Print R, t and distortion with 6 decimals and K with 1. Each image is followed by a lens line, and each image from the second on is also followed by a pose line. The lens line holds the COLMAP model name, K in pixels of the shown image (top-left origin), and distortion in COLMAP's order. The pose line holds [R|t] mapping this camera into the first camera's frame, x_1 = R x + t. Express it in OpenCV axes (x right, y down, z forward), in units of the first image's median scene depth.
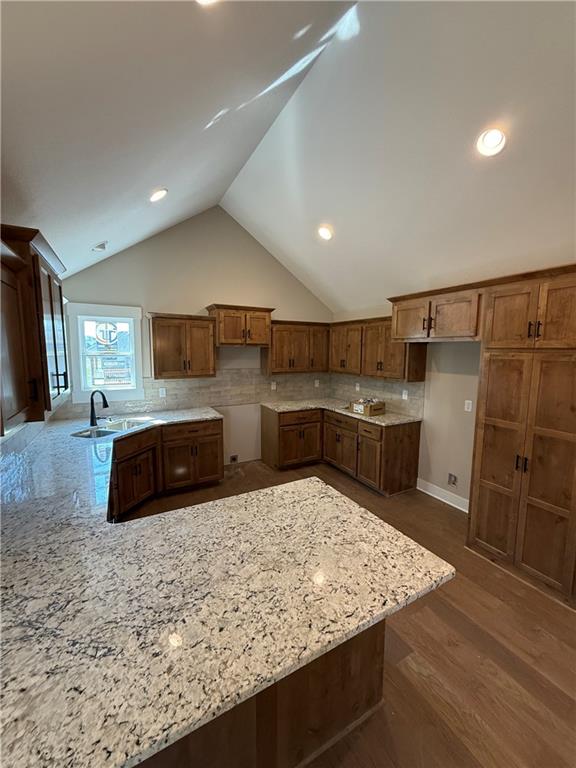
lens RADIAL K [[306.5, 0, 291.0], [0, 306.5, 382.8], [0, 0, 1]] dist [-0.002014, -0.000018]
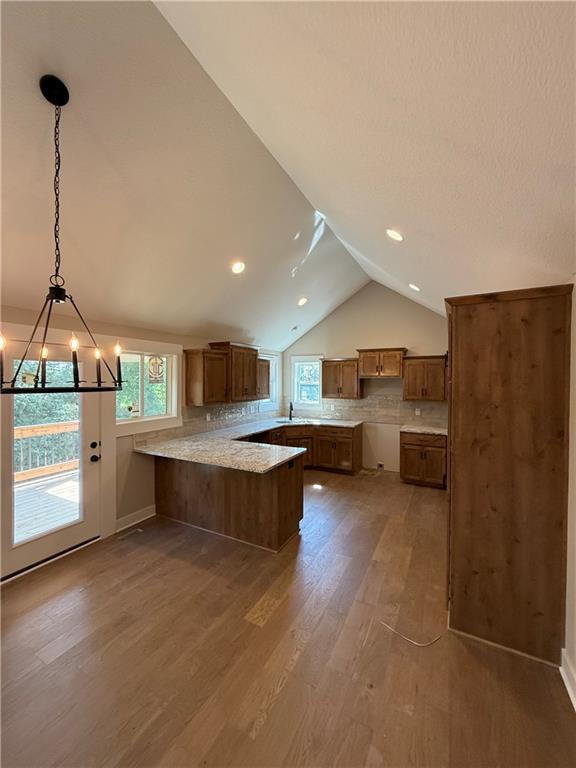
lens RADIAL K [[306.5, 0, 287.3], [0, 306.5, 382.2], [0, 0, 1]] dist [-0.002014, -0.000018]
pose [[0.534200, 0.006251, -0.845335, 0.734235], [-0.092262, 0.994430, -0.050951, 0.004083], [0.840308, 0.105211, 0.531801, -0.041951]]
